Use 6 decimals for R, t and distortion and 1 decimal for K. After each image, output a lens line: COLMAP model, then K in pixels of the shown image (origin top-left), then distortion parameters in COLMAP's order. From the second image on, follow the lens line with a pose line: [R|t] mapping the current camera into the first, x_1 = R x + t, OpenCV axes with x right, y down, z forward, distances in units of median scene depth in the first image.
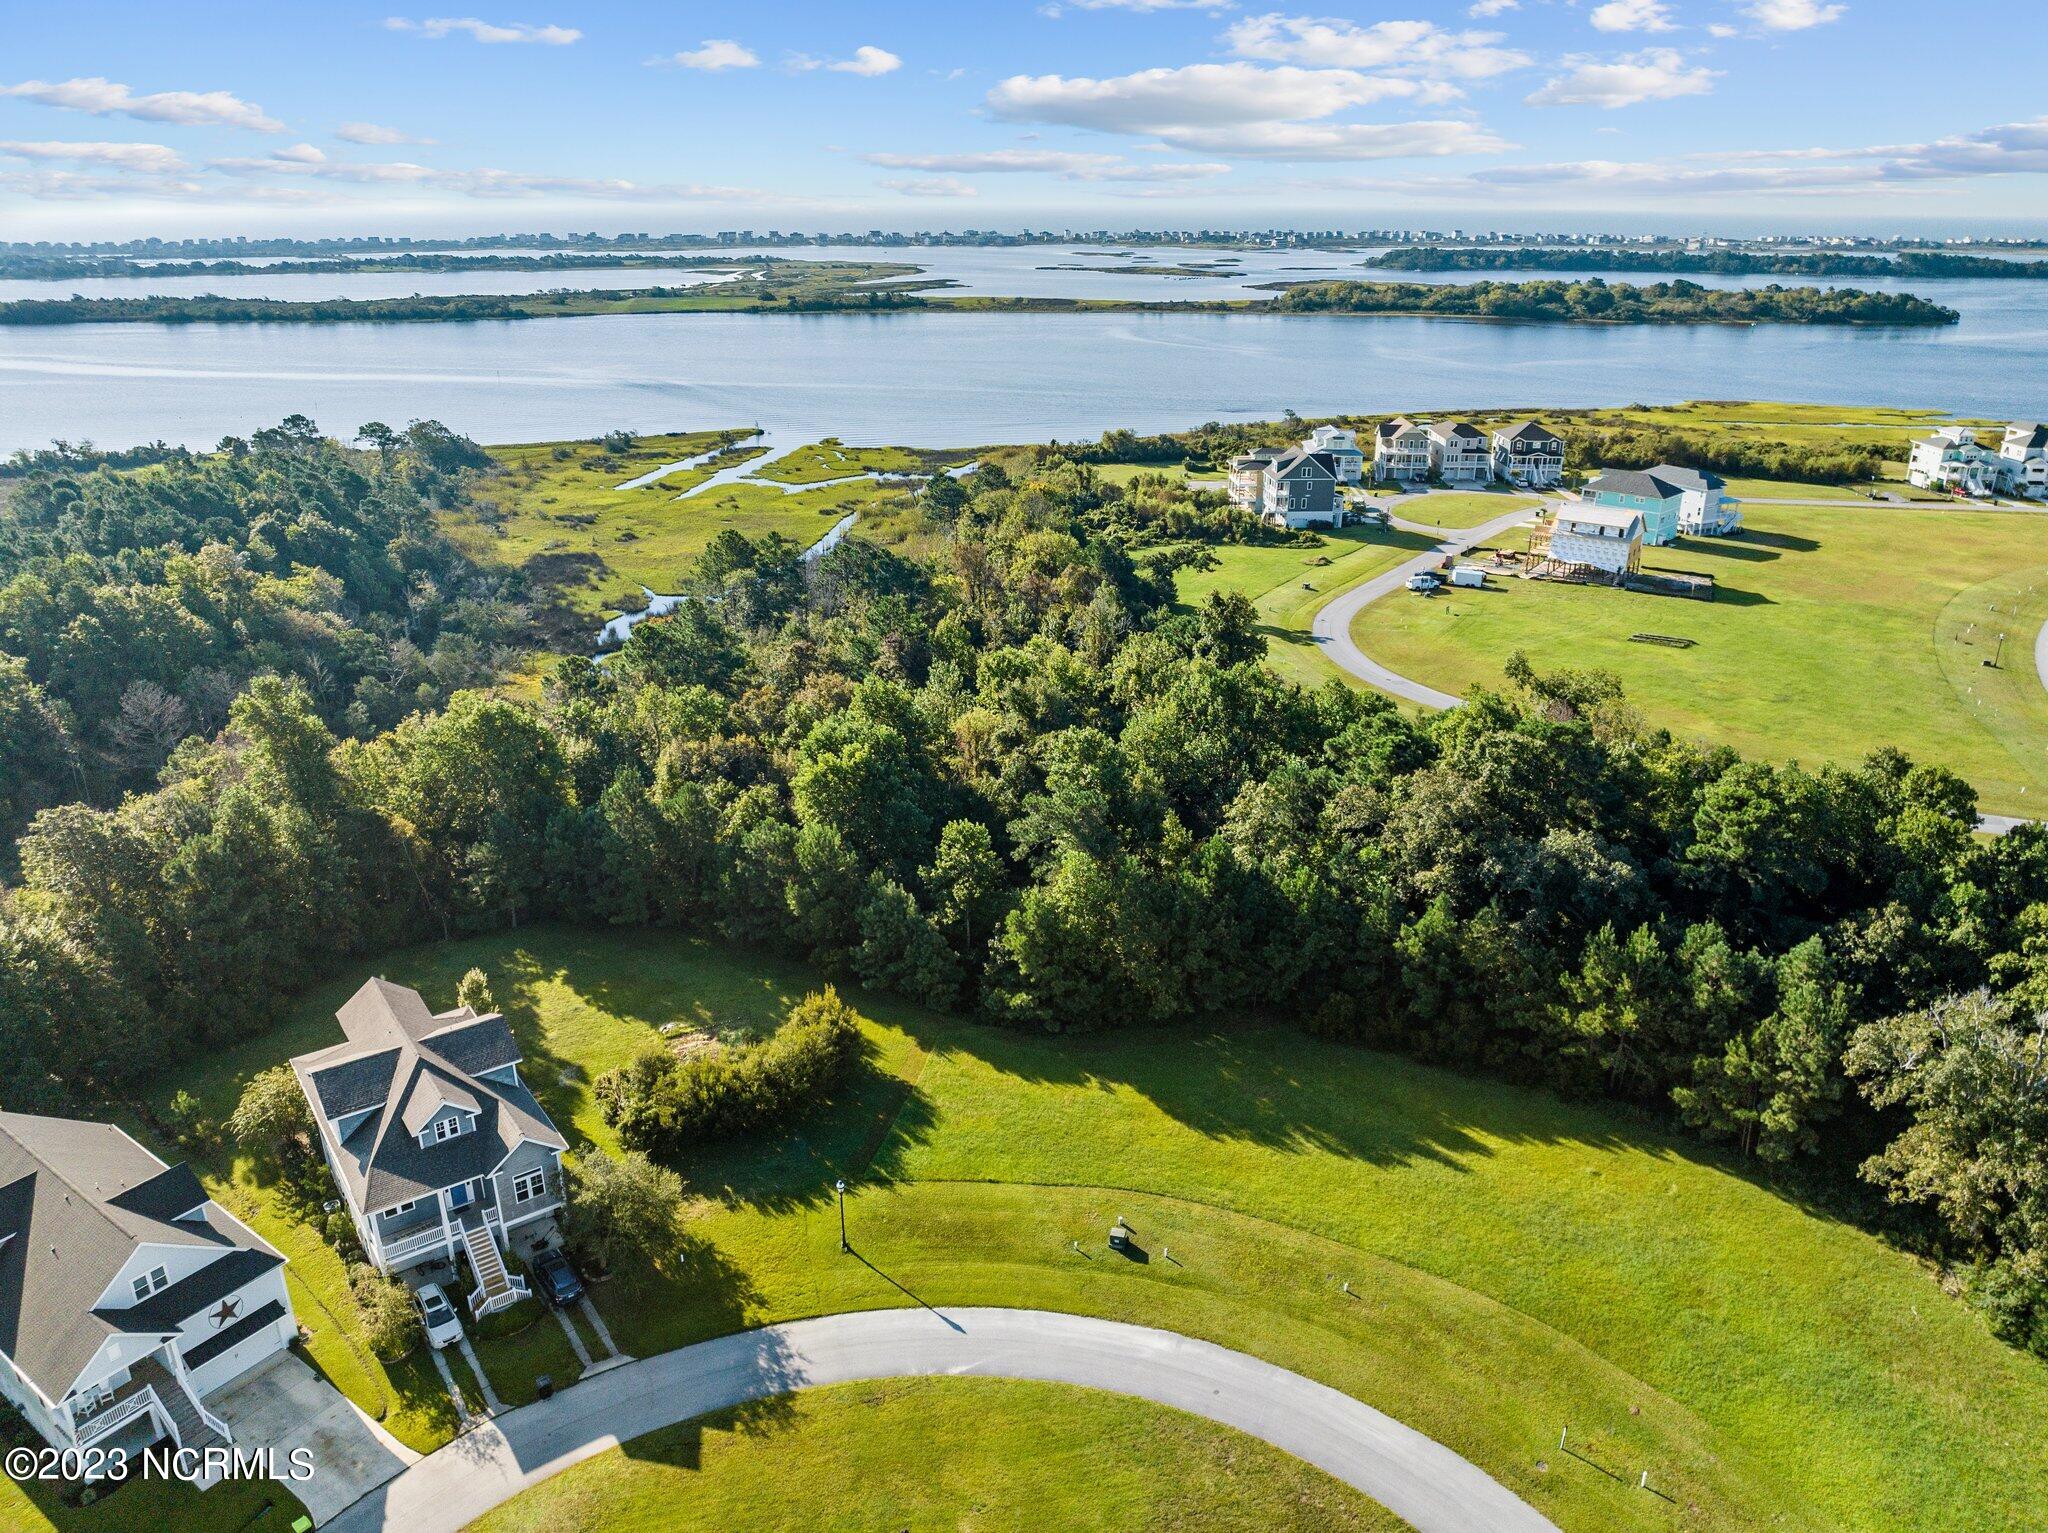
lens RADIAL K [[1446.6, 0, 1032.7], [0, 1446.6, 777.1], [0, 0, 1]] dist [-0.034898, -0.004230]
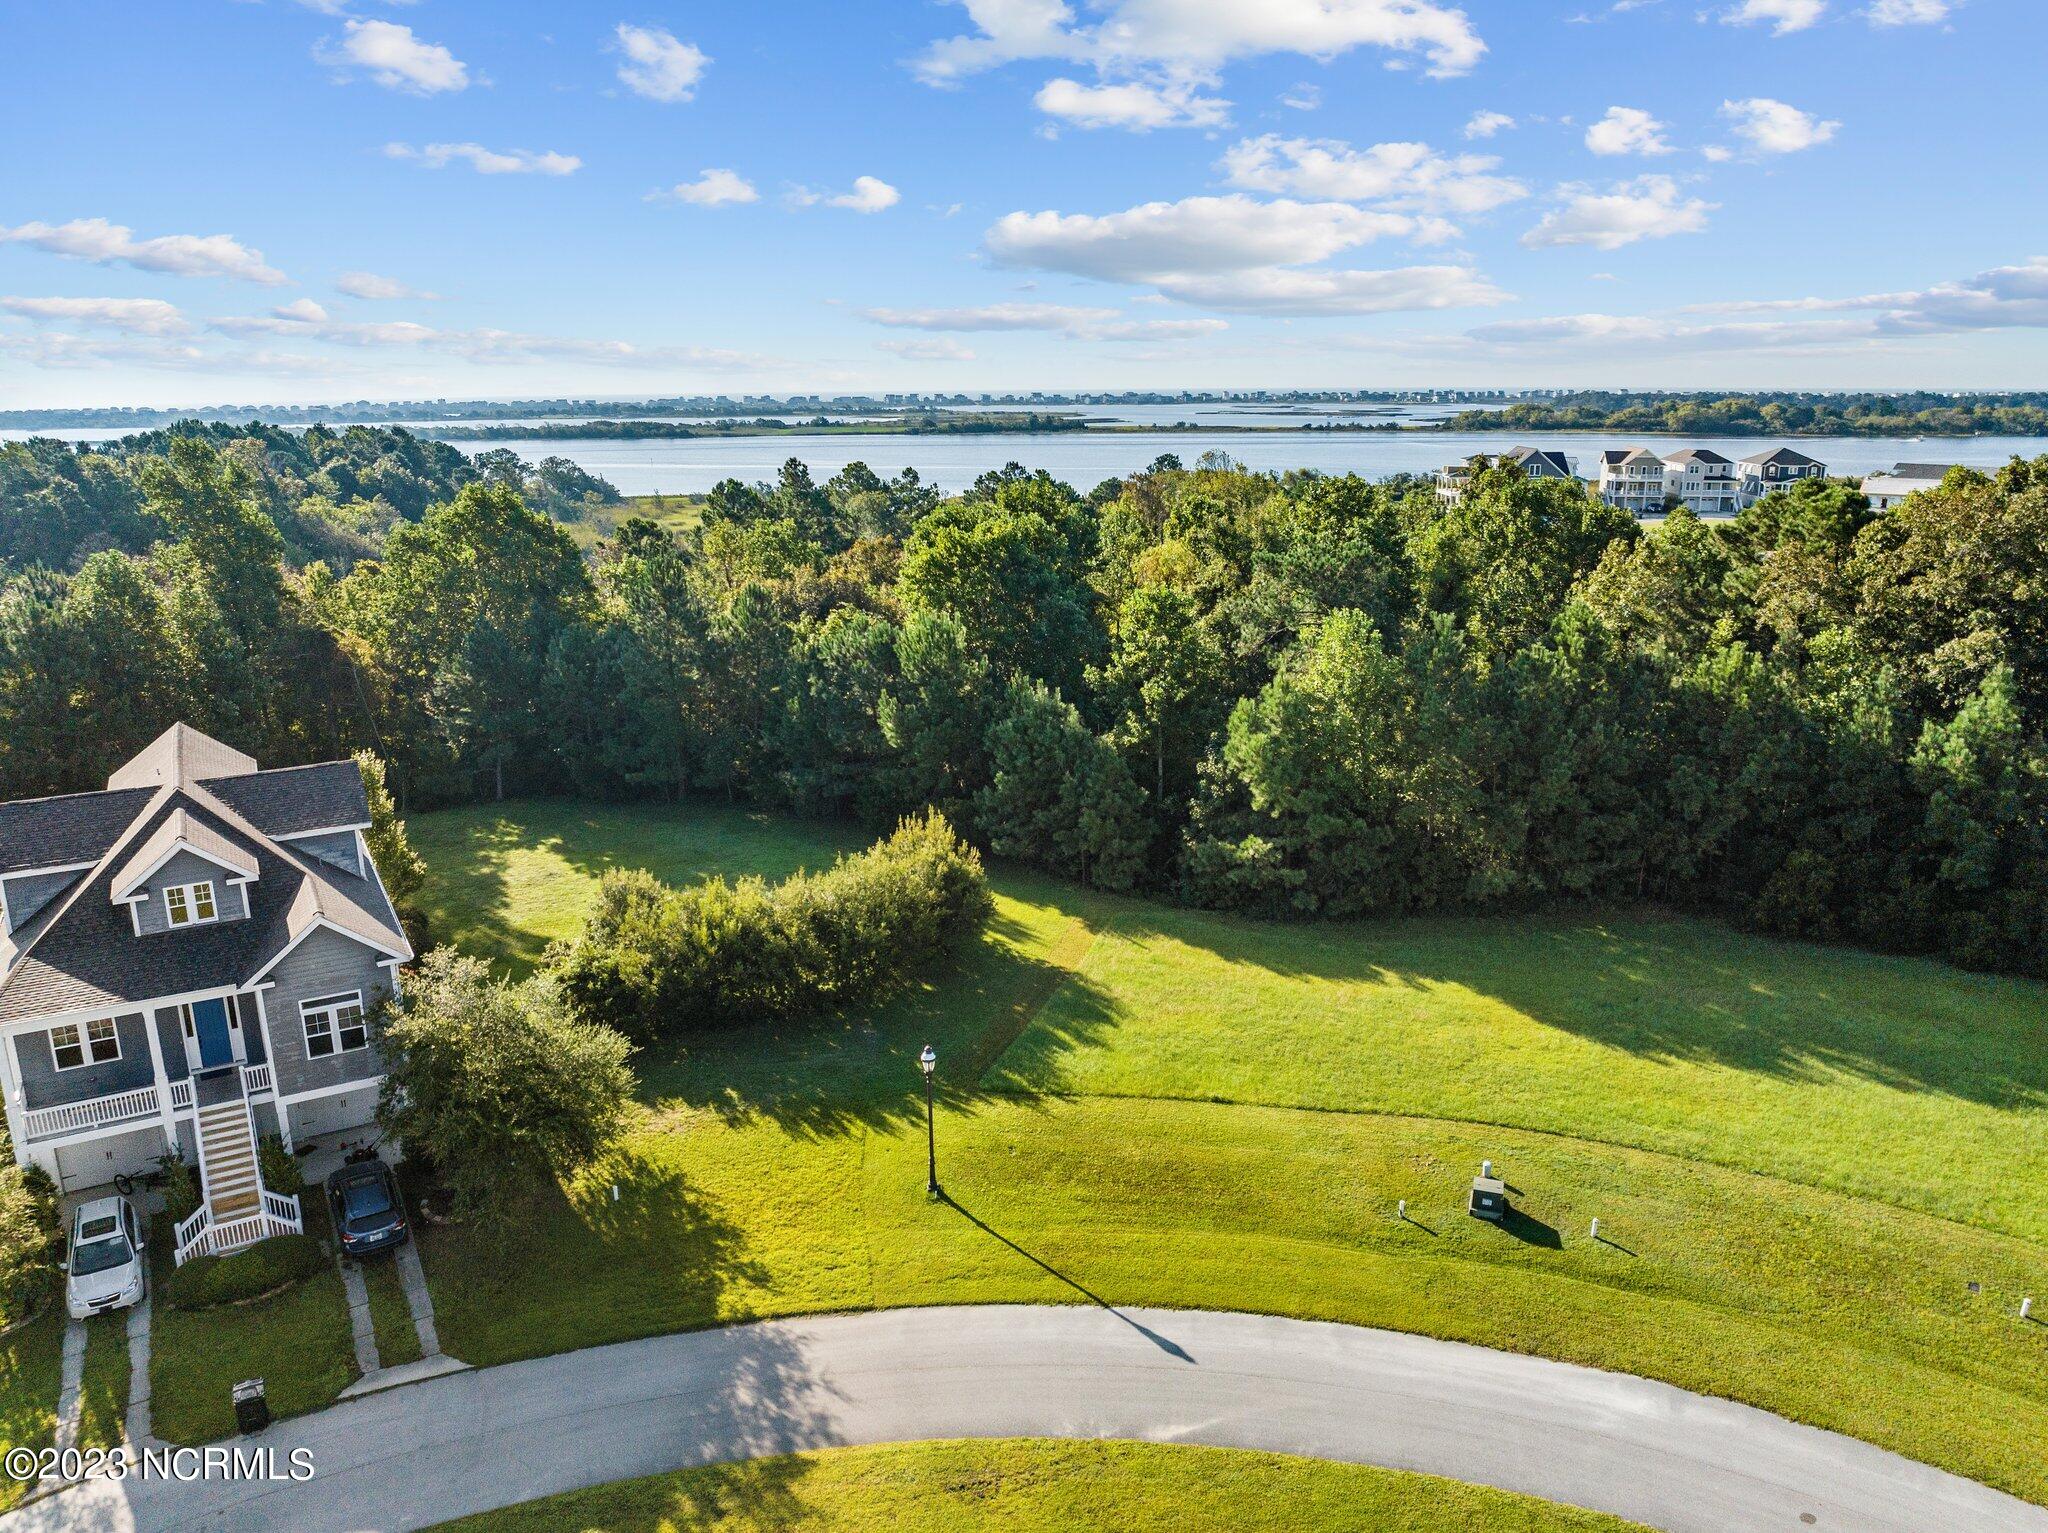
lens RADIAL K [[1446.5, 0, 1028.4], [0, 1446.5, 772.4], [0, 0, 1]] dist [-0.049433, 0.020228]
pose [[0.994160, 0.015070, -0.106861, -0.039394], [-0.027705, 0.992655, -0.117761, 0.204671], [0.104302, 0.120034, 0.987276, 0.418416]]
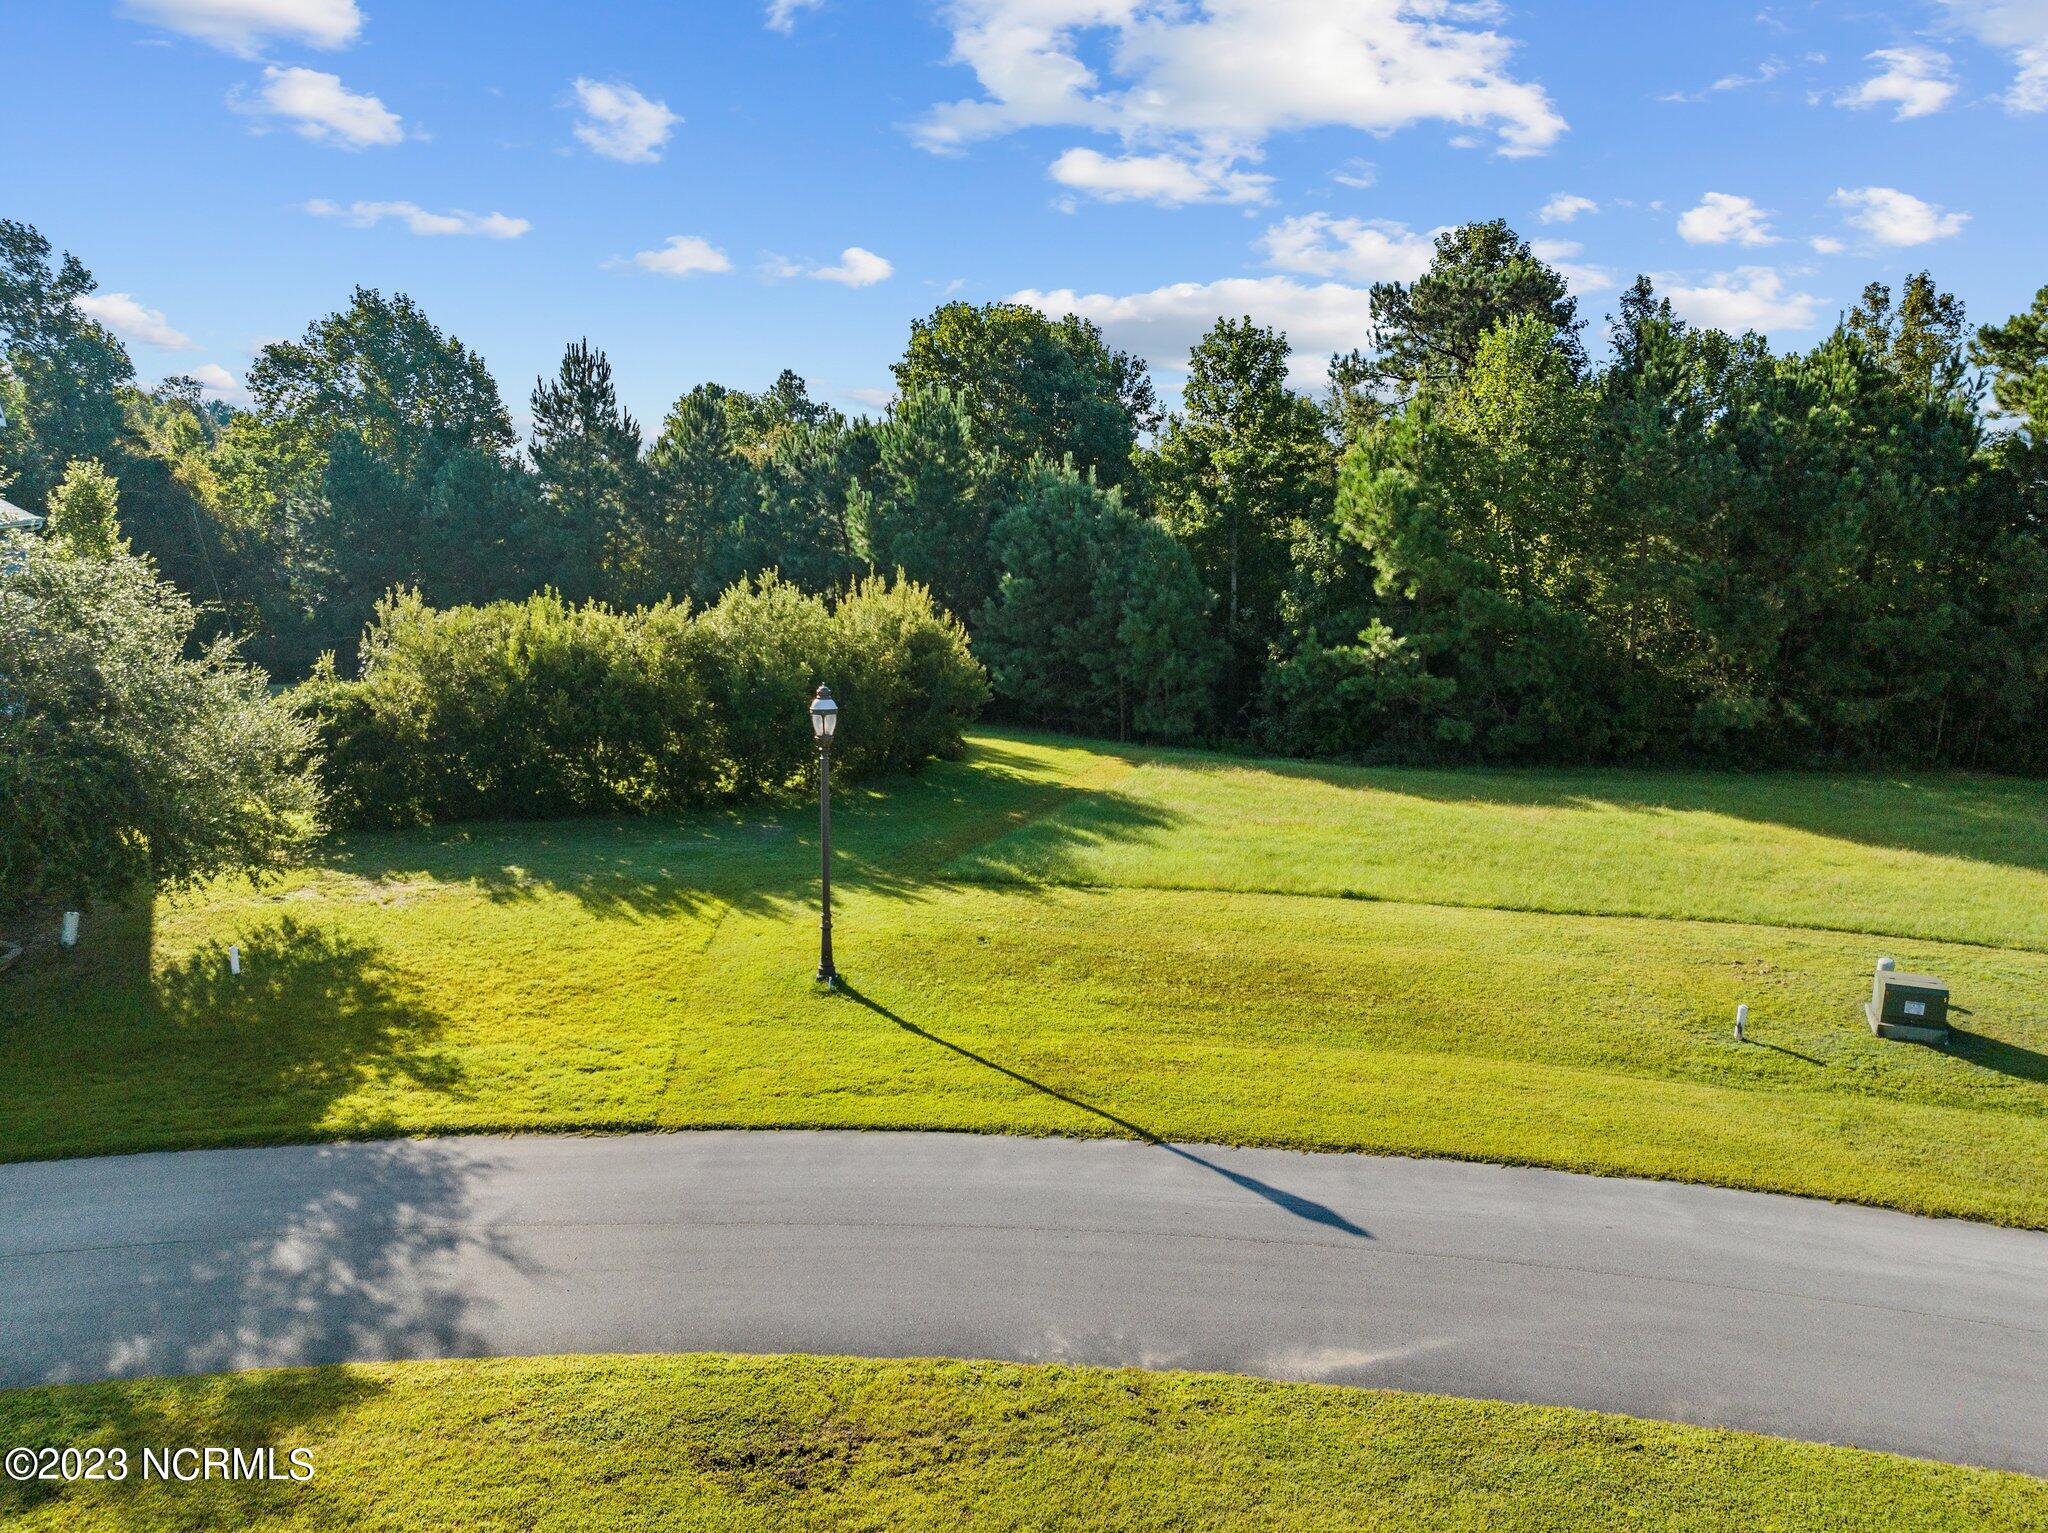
lens RADIAL K [[1487.7, 0, 1026.2], [0, 1487.7, 778.1], [0, 0, 1]] dist [-0.039516, 0.000164]
pose [[0.990161, 0.033931, -0.135755, -0.050058], [-0.061797, 0.976456, -0.206674, 0.294409], [0.125546, 0.213030, 0.968946, 0.626173]]
